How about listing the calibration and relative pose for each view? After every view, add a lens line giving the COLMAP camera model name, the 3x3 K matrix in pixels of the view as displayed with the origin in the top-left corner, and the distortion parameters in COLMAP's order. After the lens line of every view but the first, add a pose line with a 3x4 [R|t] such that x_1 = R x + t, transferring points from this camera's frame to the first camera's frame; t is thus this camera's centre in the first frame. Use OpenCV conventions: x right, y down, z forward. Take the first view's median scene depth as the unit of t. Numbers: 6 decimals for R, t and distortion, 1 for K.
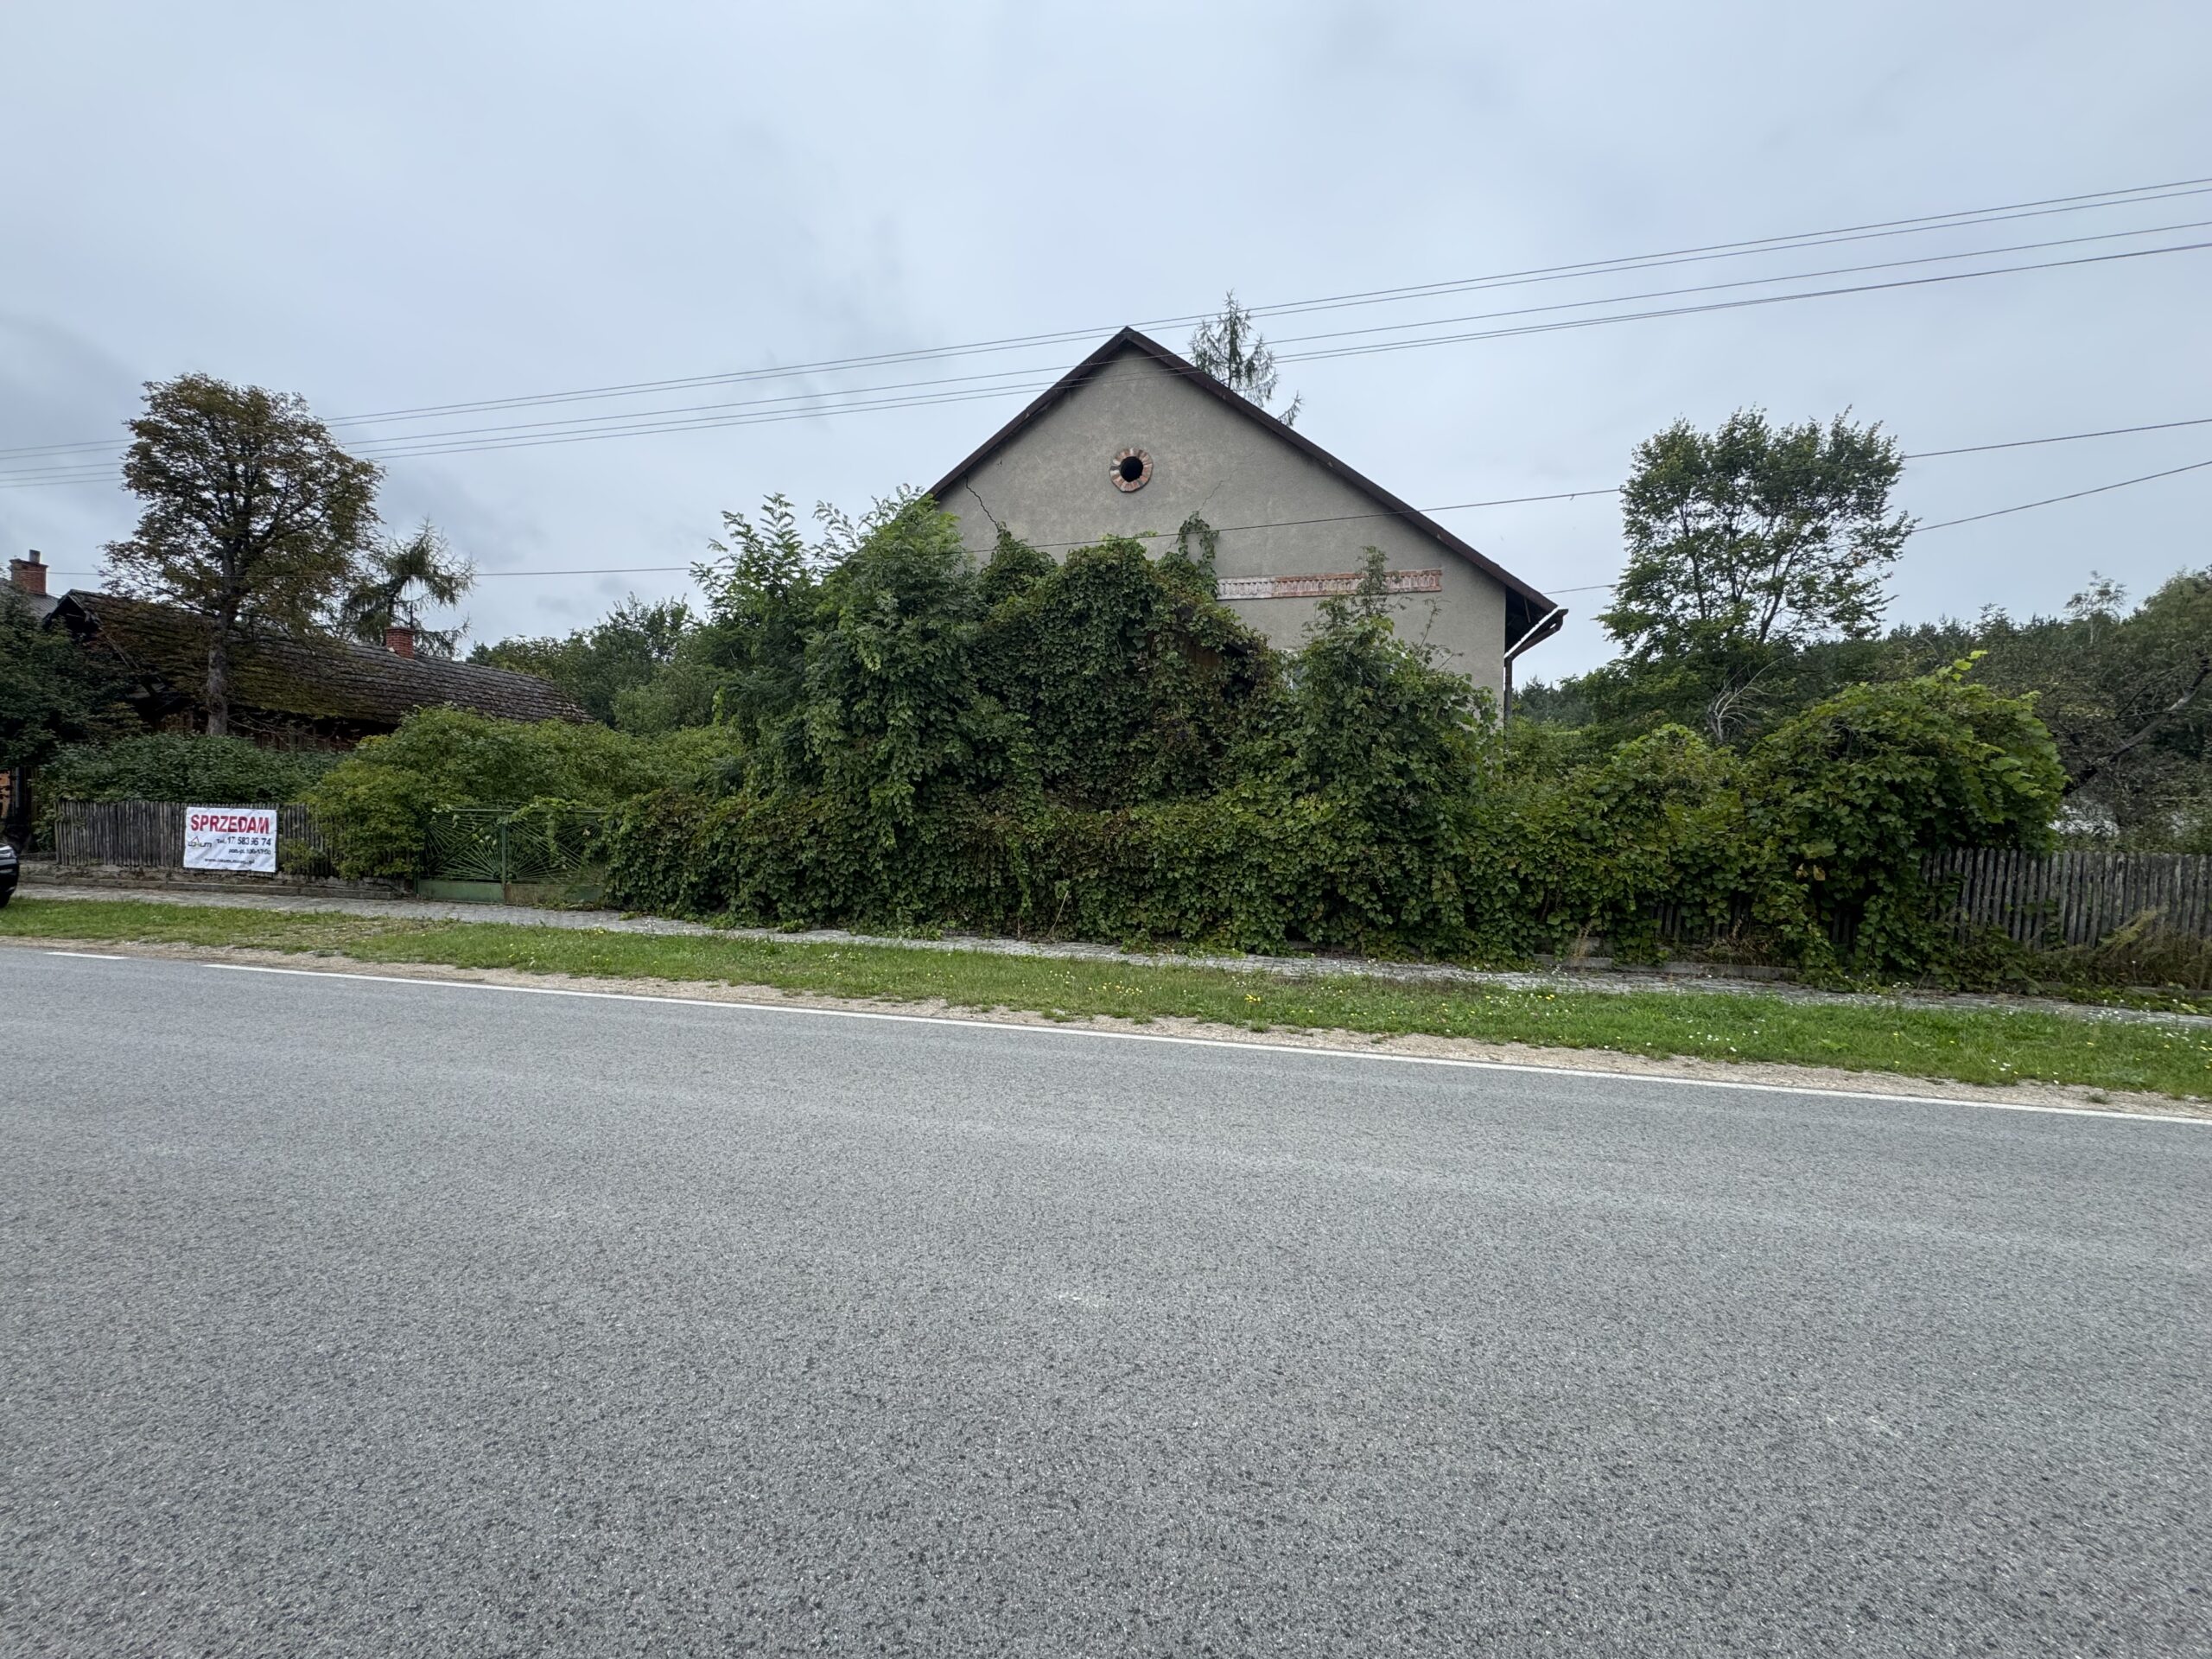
lens RADIAL K [[914.1, 0, 1087.7], [0, 914.1, 824.6], [0, 0, 1]] dist [0.000669, -0.000093]
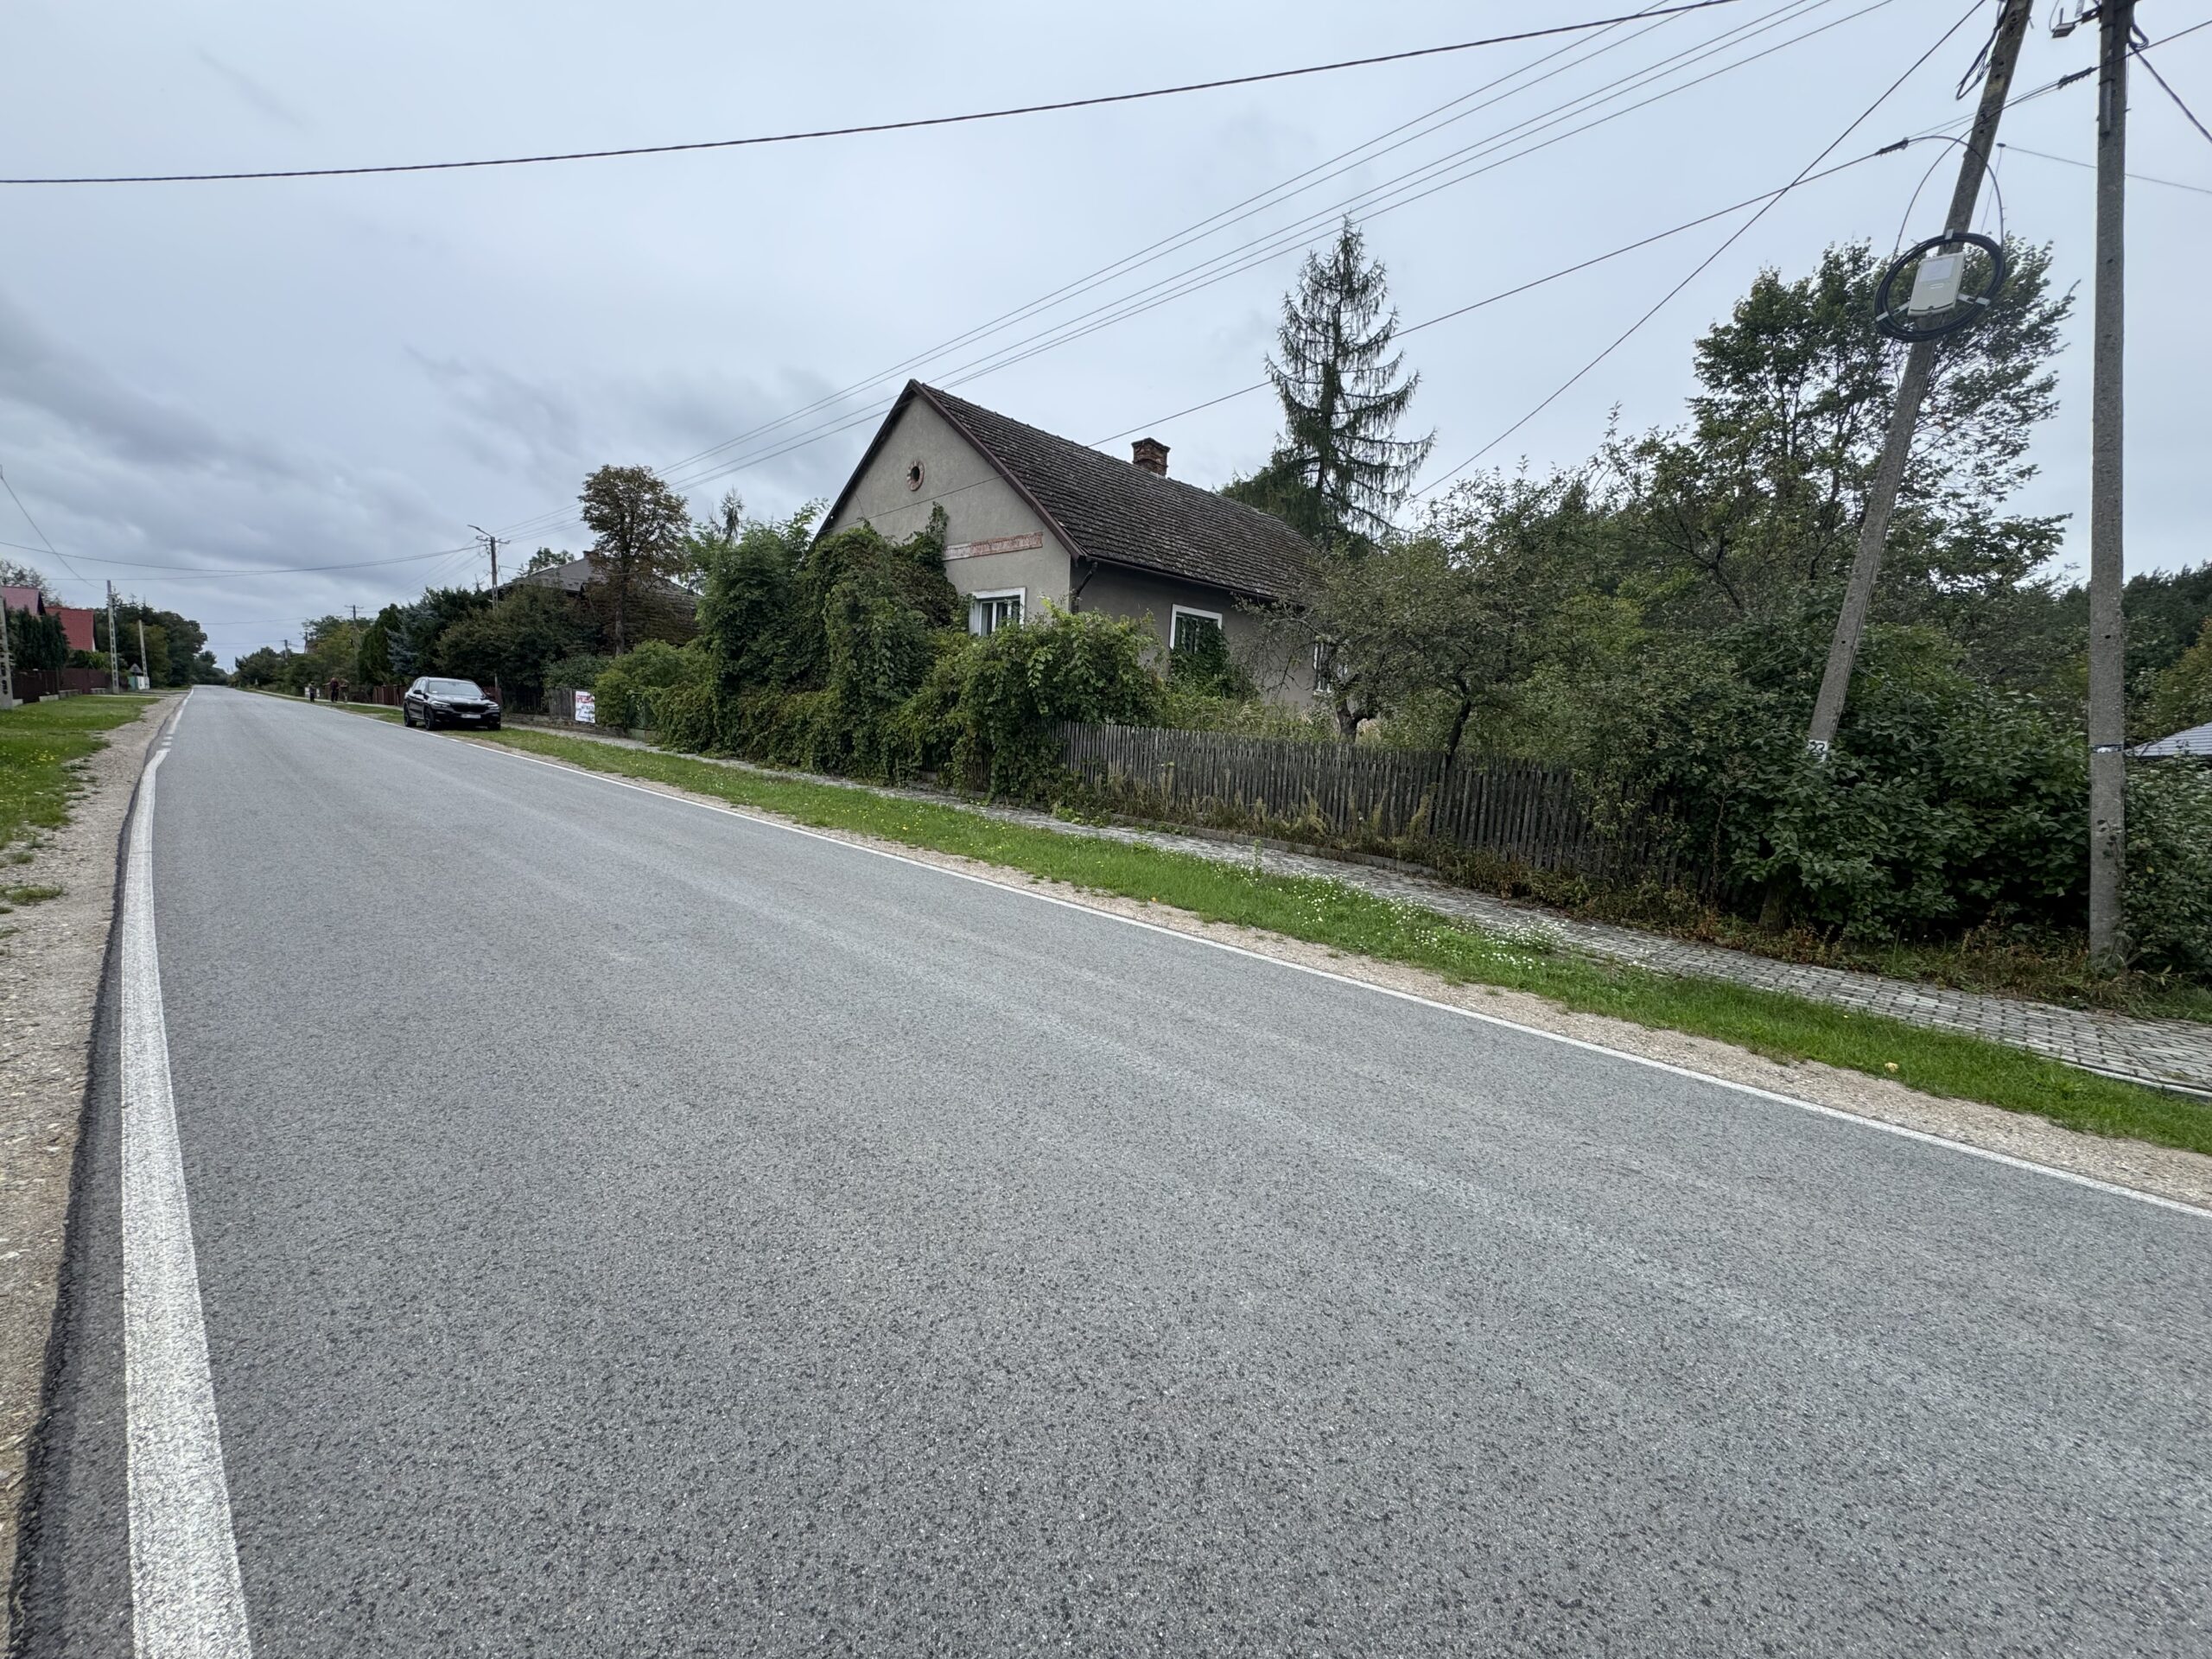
lens RADIAL K [[914.1, 0, 1087.7], [0, 914.1, 824.6], [0, 0, 1]] dist [0.000669, -0.000093]
pose [[0.857836, 0.083326, -0.507123, 1.135077], [-0.032645, 0.993610, 0.108040, 0.020206], [0.512886, -0.076126, 0.855075, -0.216216]]
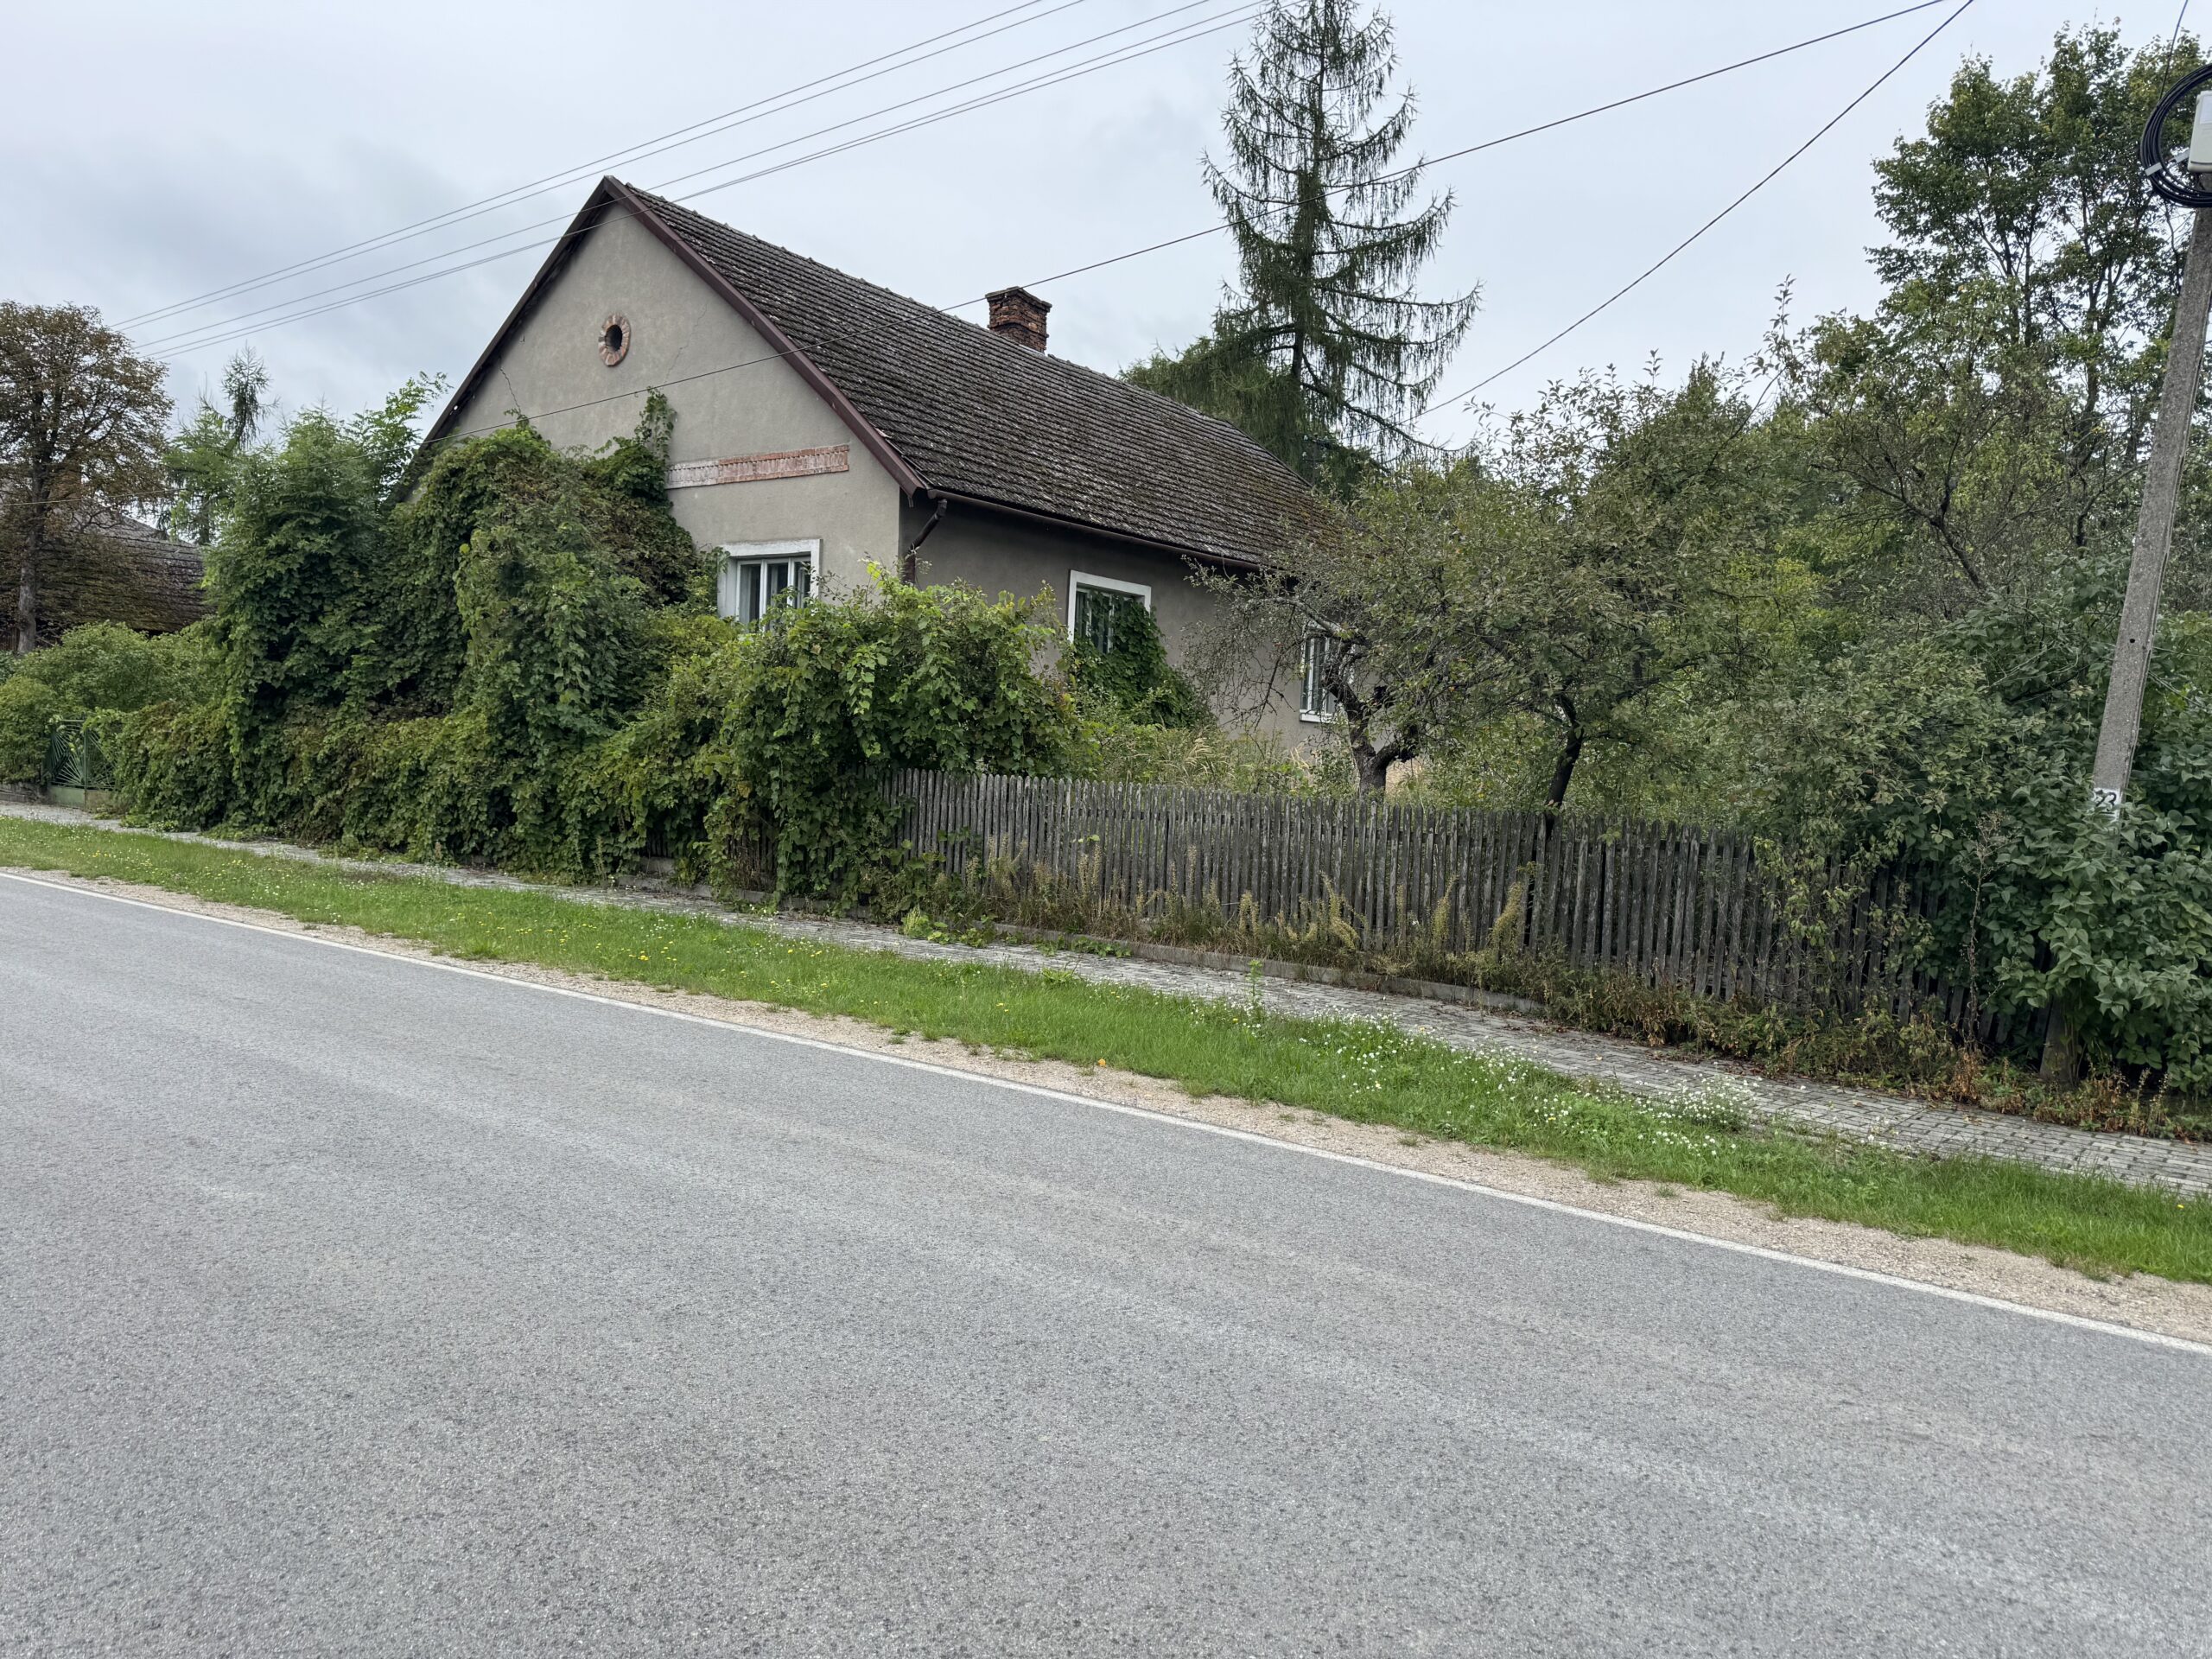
lens RADIAL K [[1600.5, 0, 1106.0], [0, 1600.5, 829.5], [0, 0, 1]] dist [0.058025, -0.065194]
pose [[0.916201, 0.034176, -0.399258, 1.126302], [-0.022699, 0.999183, 0.033440, 0.019094], [0.400075, -0.021575, 0.916229, -0.248337]]
